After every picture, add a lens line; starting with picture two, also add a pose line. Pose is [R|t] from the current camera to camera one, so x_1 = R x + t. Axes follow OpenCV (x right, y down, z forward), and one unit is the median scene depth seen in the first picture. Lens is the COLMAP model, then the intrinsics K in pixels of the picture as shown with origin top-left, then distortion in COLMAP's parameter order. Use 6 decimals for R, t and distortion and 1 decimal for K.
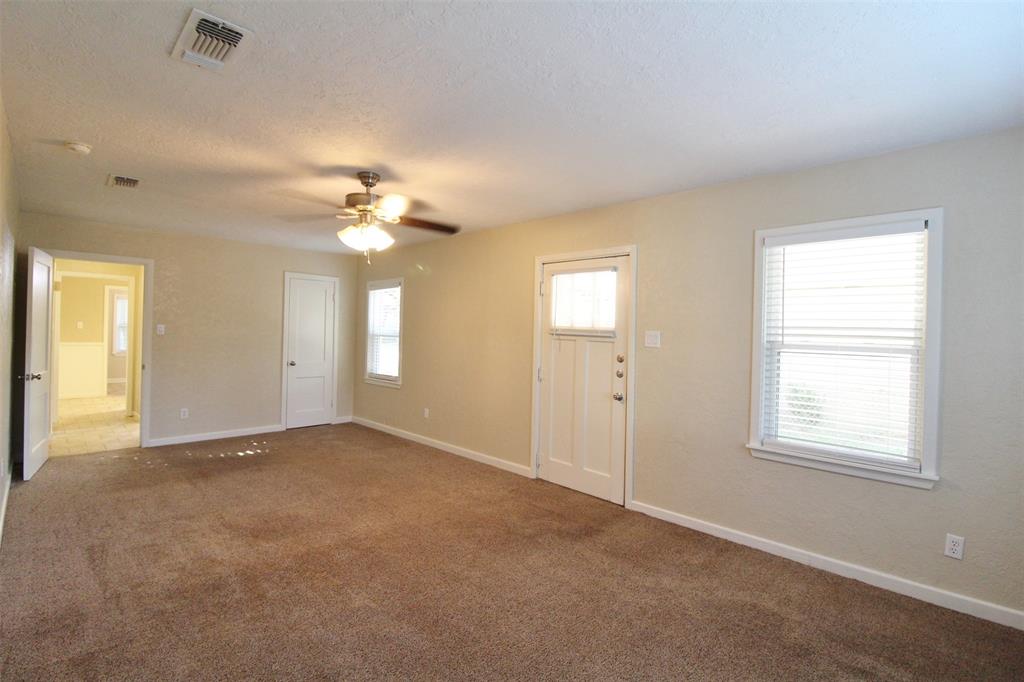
lens RADIAL K [[467.6, 0, 513.2], [0, 467.6, 331.6], [0, 0, 1]] dist [0.001010, -0.000002]
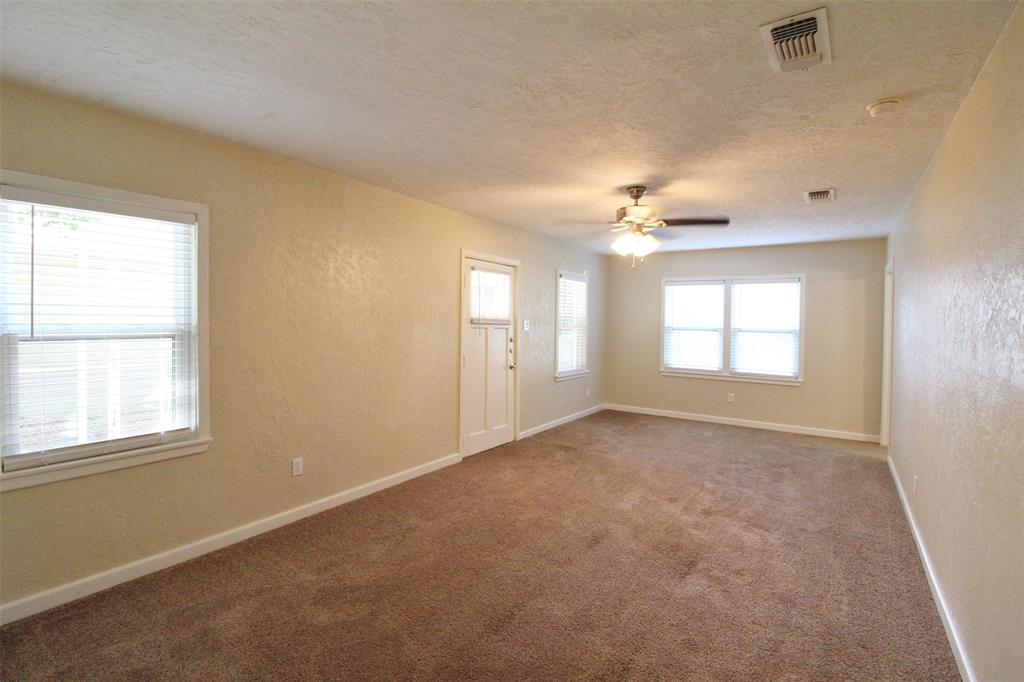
lens RADIAL K [[481.2, 0, 512.9], [0, 481.2, 325.3], [0, 0, 1]] dist [-0.000890, -0.000478]
pose [[-0.175689, -0.032655, 0.983904, -1.142236], [-0.014313, 0.999429, 0.030614, -0.027666], [-0.984342, -0.008704, -0.176056, 1.195408]]
